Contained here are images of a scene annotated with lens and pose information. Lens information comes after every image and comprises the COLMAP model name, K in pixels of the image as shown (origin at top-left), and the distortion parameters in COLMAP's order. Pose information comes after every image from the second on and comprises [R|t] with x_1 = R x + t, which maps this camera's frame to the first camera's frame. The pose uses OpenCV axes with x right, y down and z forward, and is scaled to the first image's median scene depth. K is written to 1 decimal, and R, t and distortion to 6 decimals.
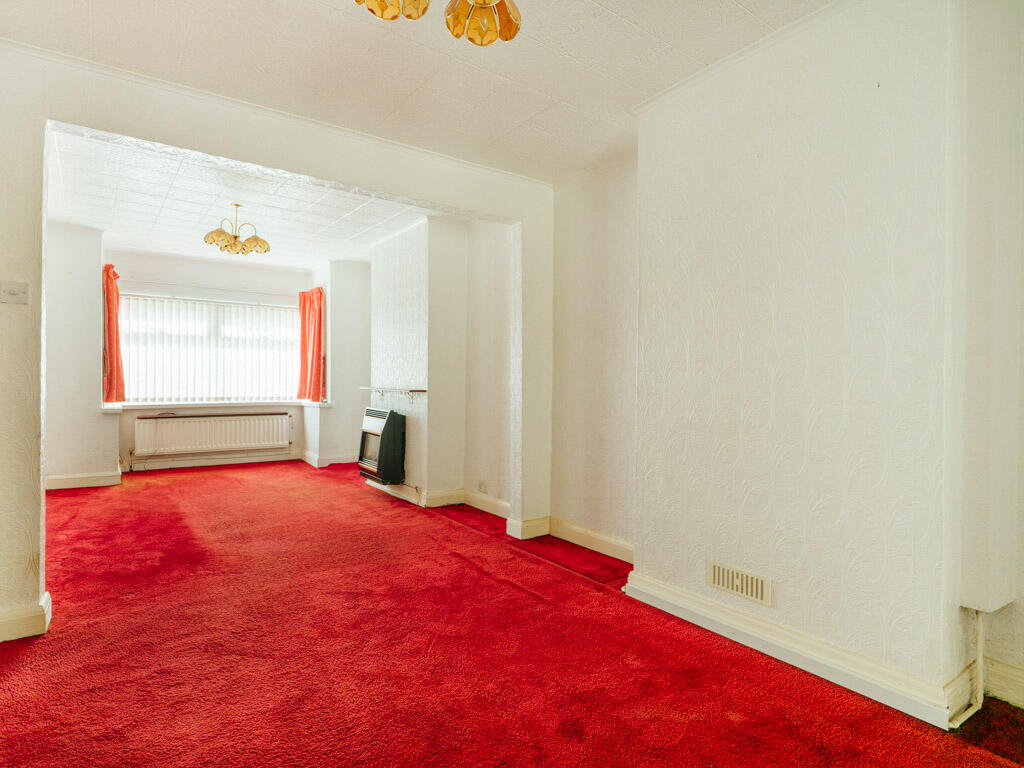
lens RADIAL K [[553.3, 0, 513.9], [0, 553.3, 395.1], [0, 0, 1]] dist [0.009535, -0.005551]
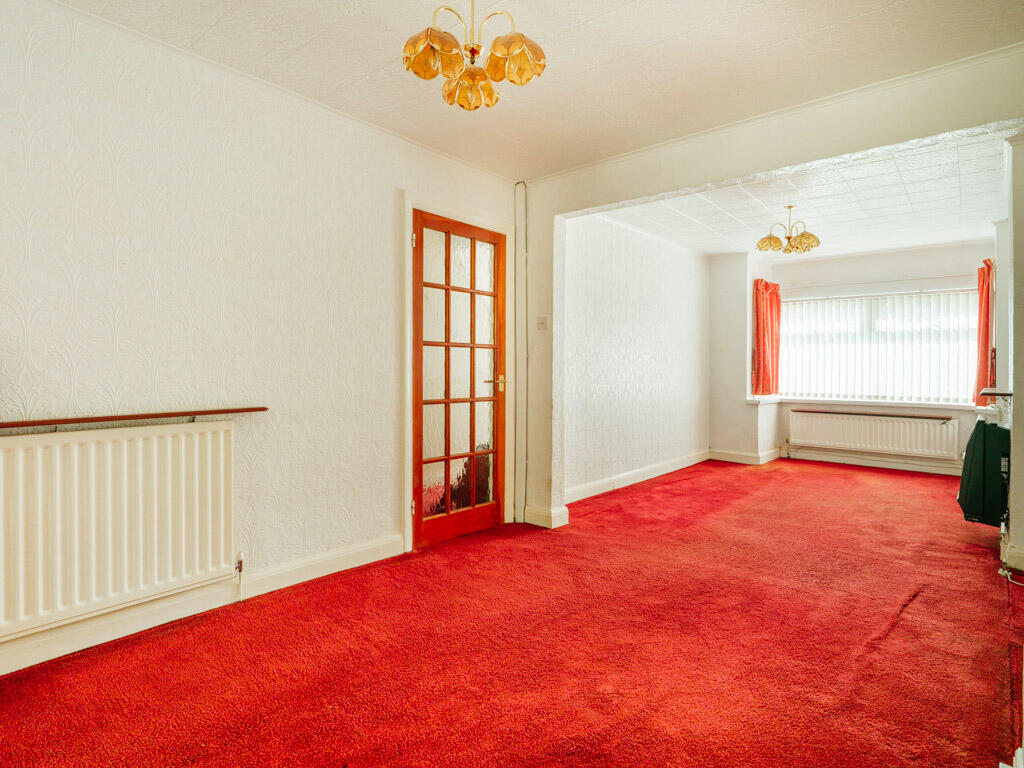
lens RADIAL K [[553.3, 0, 506.6], [0, 553.3, 367.0], [0, 0, 1]] dist [0.009535, -0.005551]
pose [[0.241683, -0.009940, -0.970304, 0.261199], [-0.038302, 0.999071, -0.019775, -0.002148], [0.969599, 0.041944, 0.241078, 0.174516]]
